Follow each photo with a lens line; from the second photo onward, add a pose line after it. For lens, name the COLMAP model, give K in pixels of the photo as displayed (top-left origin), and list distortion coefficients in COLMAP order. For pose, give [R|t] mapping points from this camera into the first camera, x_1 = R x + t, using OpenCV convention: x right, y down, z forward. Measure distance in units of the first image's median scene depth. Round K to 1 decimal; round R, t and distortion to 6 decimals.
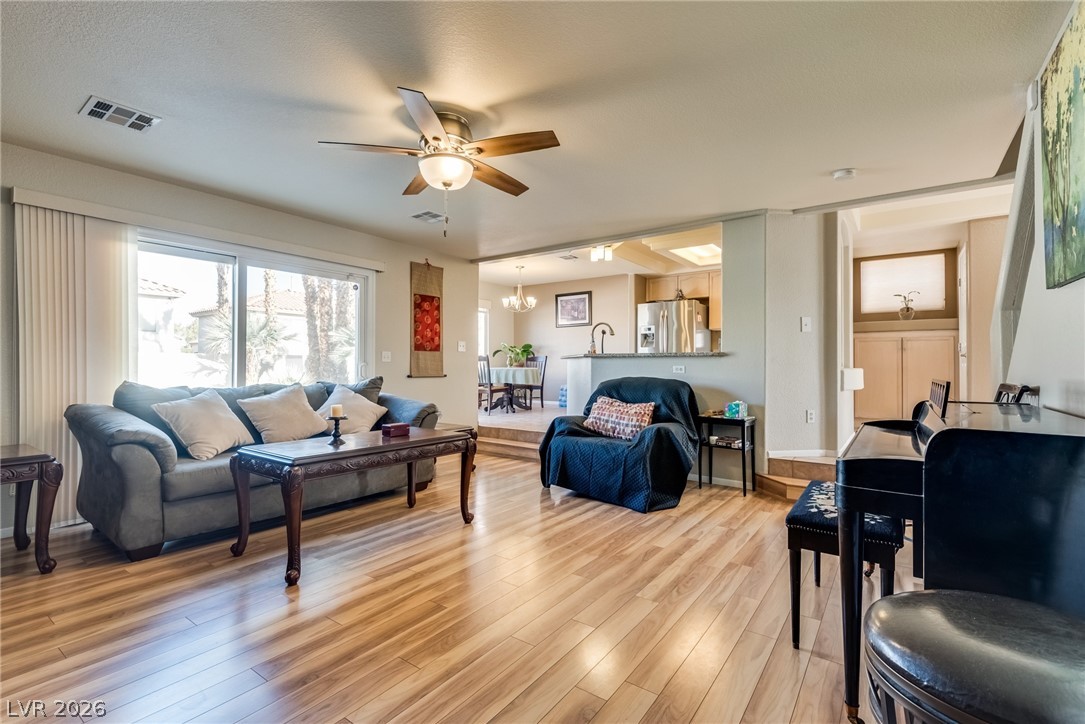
lens RADIAL K [[492.2, 0, 521.6], [0, 492.2, 363.4], [0, 0, 1]] dist [0.003792, 0.000145]
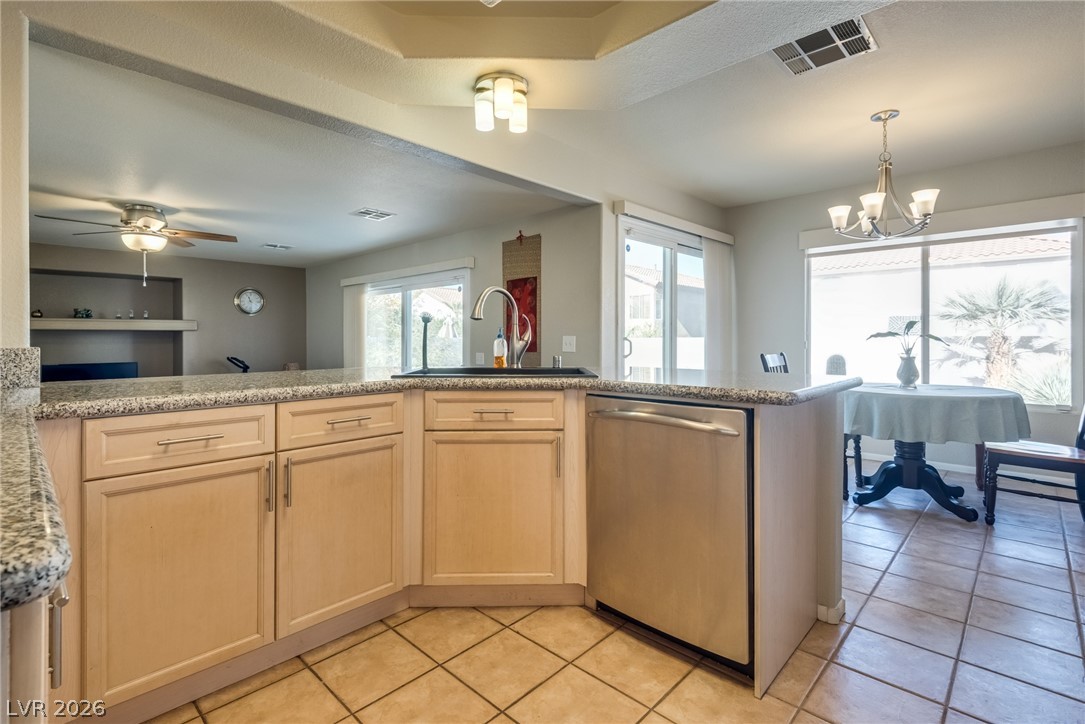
lens RADIAL K [[501.3, 0, 531.8], [0, 501.3, 344.7], [0, 0, 1]] dist [0.000783, -0.004831]
pose [[-0.110995, 0.006086, -0.993802, 0.611320], [0.005872, 0.999968, 0.005468, -0.044240], [0.993804, -0.005229, -0.111027, 1.180092]]
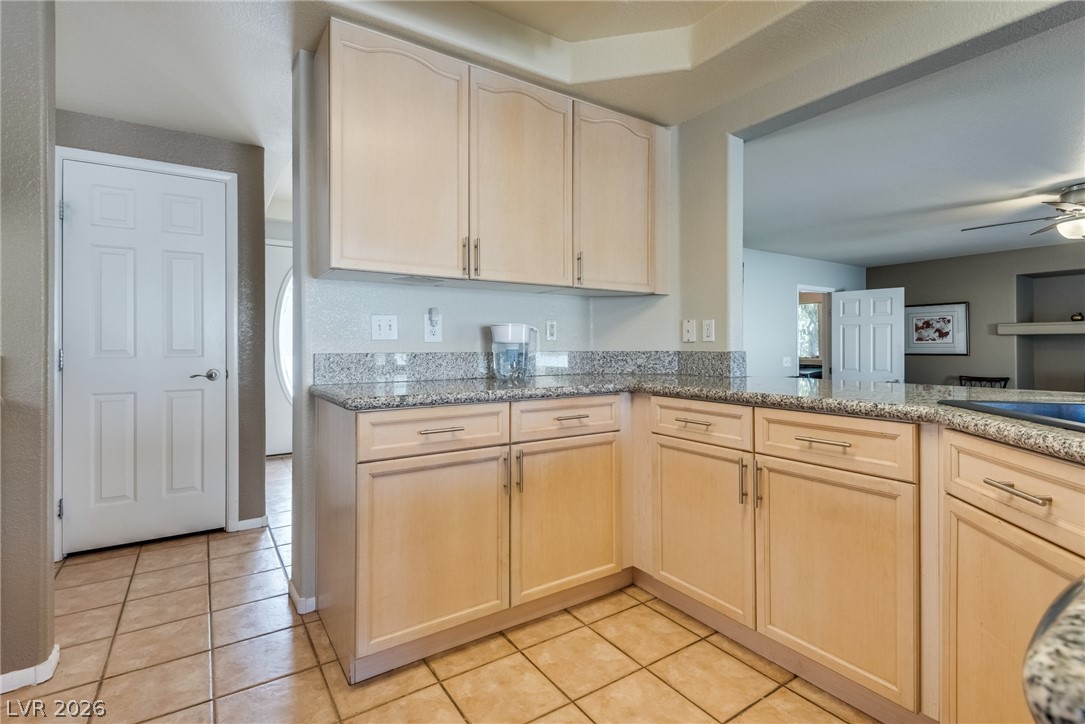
lens RADIAL K [[501.3, 0, 530.9], [0, 501.3, 346.7], [0, 0, 1]] dist [0.000783, -0.004831]
pose [[-0.940976, -0.001418, 0.338472, 0.369888], [-0.002289, 0.999995, -0.002175, -0.045671], [-0.338467, -0.002821, -0.940974, 1.334723]]
